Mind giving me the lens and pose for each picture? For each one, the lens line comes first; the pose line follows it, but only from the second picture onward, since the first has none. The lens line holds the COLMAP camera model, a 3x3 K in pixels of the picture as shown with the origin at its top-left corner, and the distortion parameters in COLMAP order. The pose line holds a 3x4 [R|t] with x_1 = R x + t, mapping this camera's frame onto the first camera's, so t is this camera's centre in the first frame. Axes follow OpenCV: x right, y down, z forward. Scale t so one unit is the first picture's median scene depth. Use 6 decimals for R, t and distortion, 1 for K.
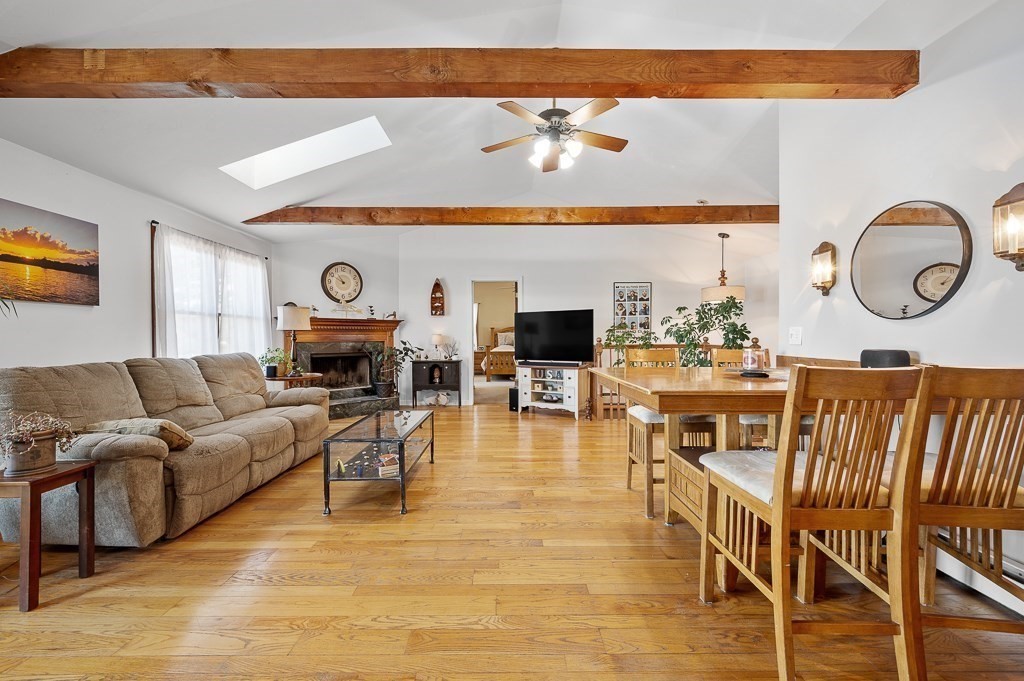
lens RADIAL K [[406.5, 0, 509.9], [0, 406.5, 334.5], [0, 0, 1]] dist [0.003565, -0.000235]
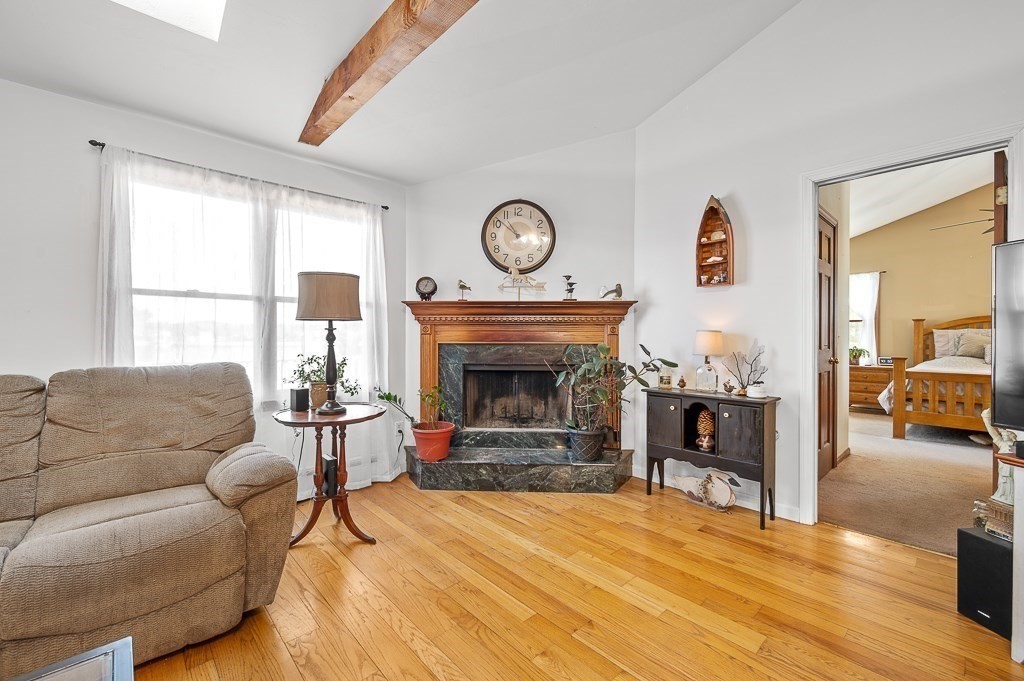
lens RADIAL K [[423.8, 0, 508.4], [0, 423.8, 338.2], [0, 0, 1]] dist [-0.001616, 0.000126]
pose [[0.671925, 0.009056, -0.740563, 0.004335], [-0.001653, 0.999941, 0.010728, 0.003569], [0.740617, -0.005984, 0.671901, 0.628256]]
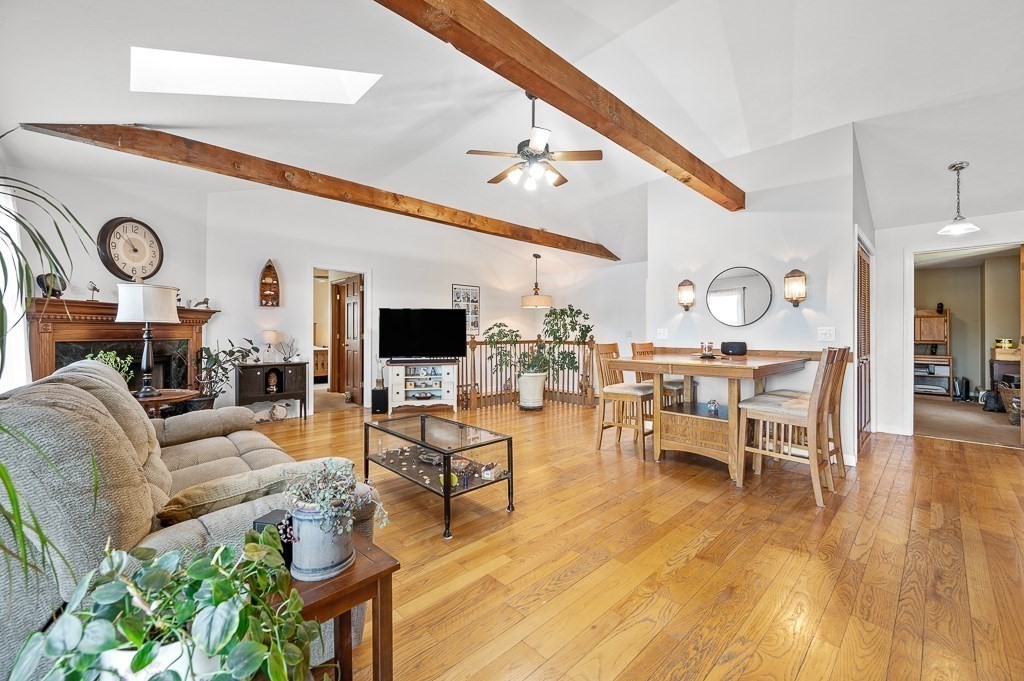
lens RADIAL K [[406.1, 0, 510.7], [0, 406.1, 328.4], [0, 0, 1]] dist [-0.000250, -0.000133]
pose [[0.730207, 0.012124, 0.683118, -0.426399], [-0.007407, 0.999924, -0.009830, -0.000195], [-0.683186, 0.002118, 0.730242, 0.118836]]
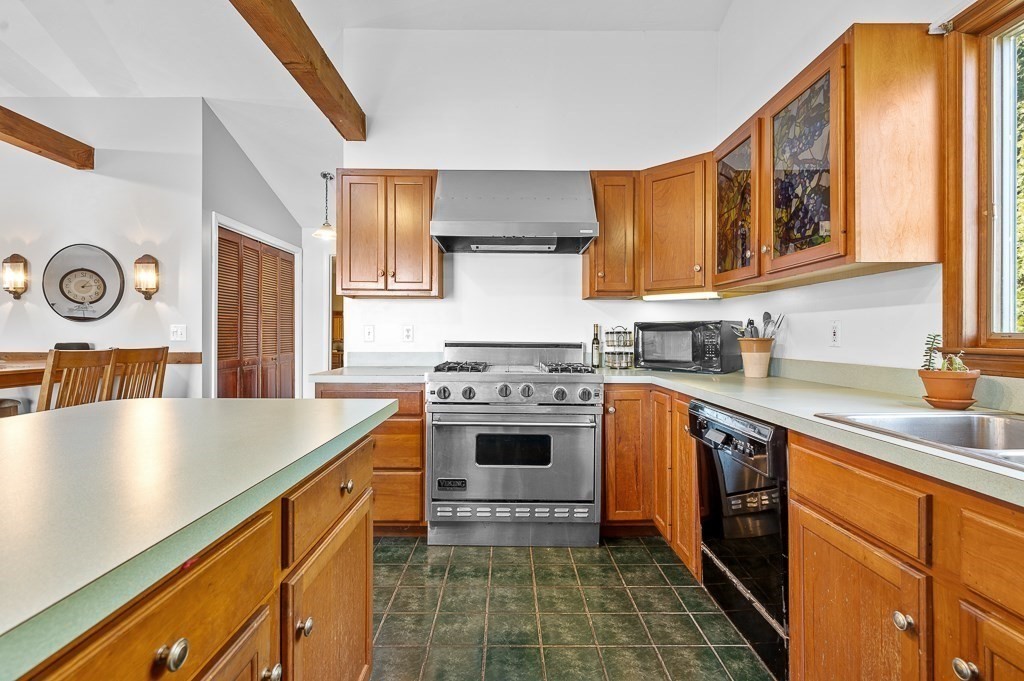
lens RADIAL K [[478.8, 0, 509.6], [0, 478.8, 335.0], [0, 0, 1]] dist [0.000675, 0.000621]
pose [[0.002907, -0.004123, 0.999987, -0.288659], [-0.006884, 0.999968, 0.004143, -0.003008], [-0.999972, -0.006896, 0.002879, -0.206959]]
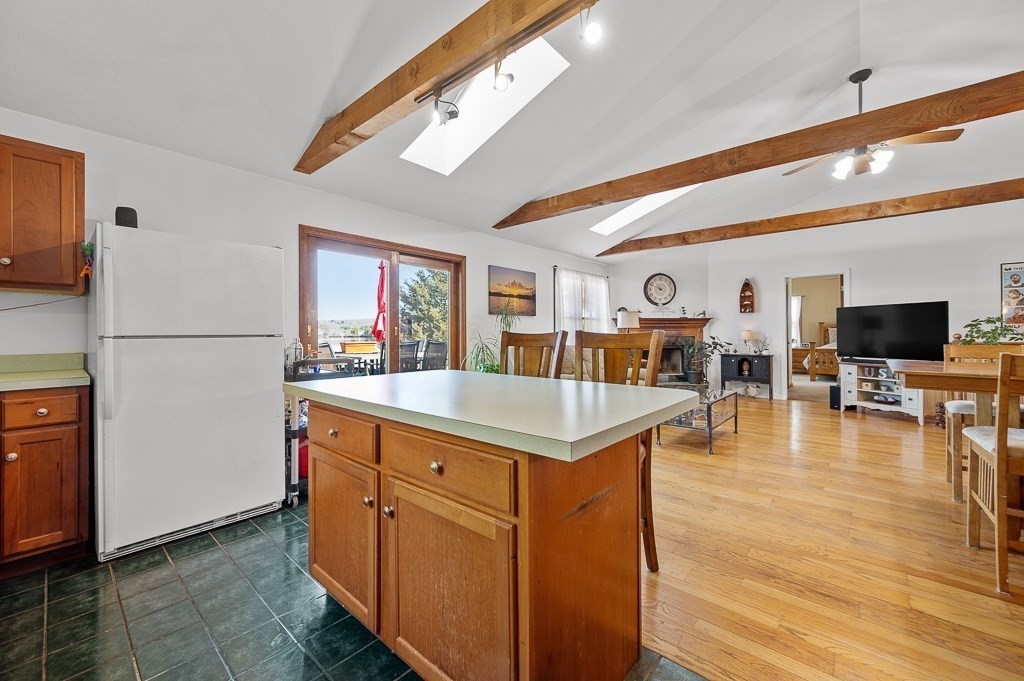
lens RADIAL K [[406.5, 0, 509.9], [0, 406.5, 334.5], [0, 0, 1]] dist [0.003565, -0.000235]
pose [[0.750296, 0.003452, -0.661093, 0.072774], [0.003500, 0.999952, 0.009194, -0.001776], [0.661093, -0.009212, 0.750248, -0.254618]]
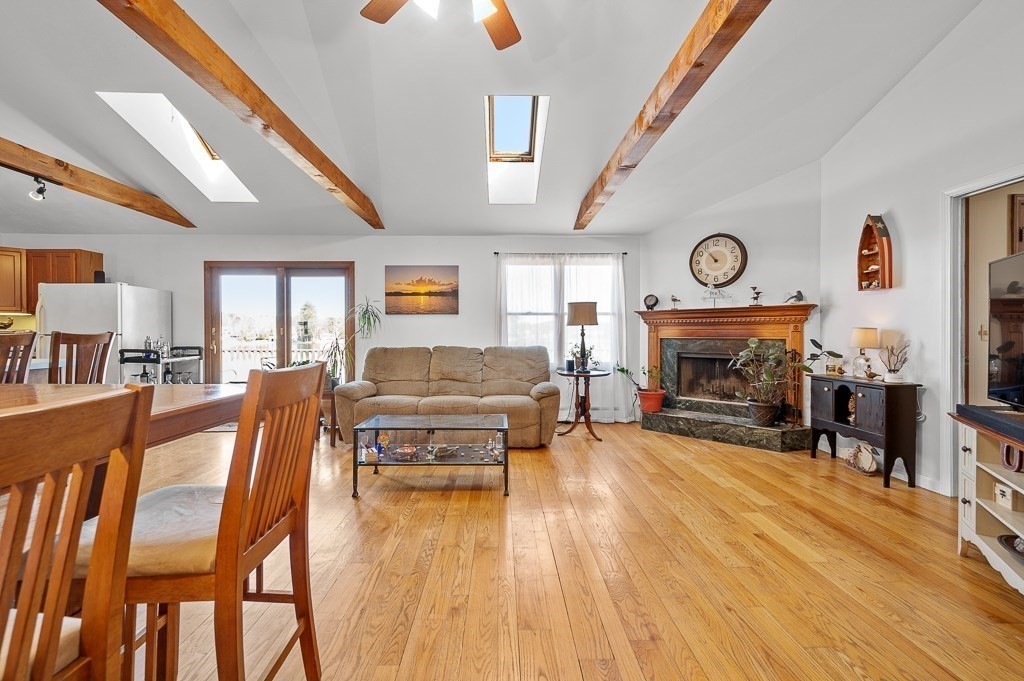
lens RADIAL K [[423.8, 0, 508.4], [0, 423.8, 338.2], [0, 0, 1]] dist [-0.001616, 0.000126]
pose [[0.011743, 0.014414, -0.999827, 0.385420], [0.006347, 0.999875, 0.014489, 0.002646], [0.999911, -0.006516, 0.011650, 0.625636]]
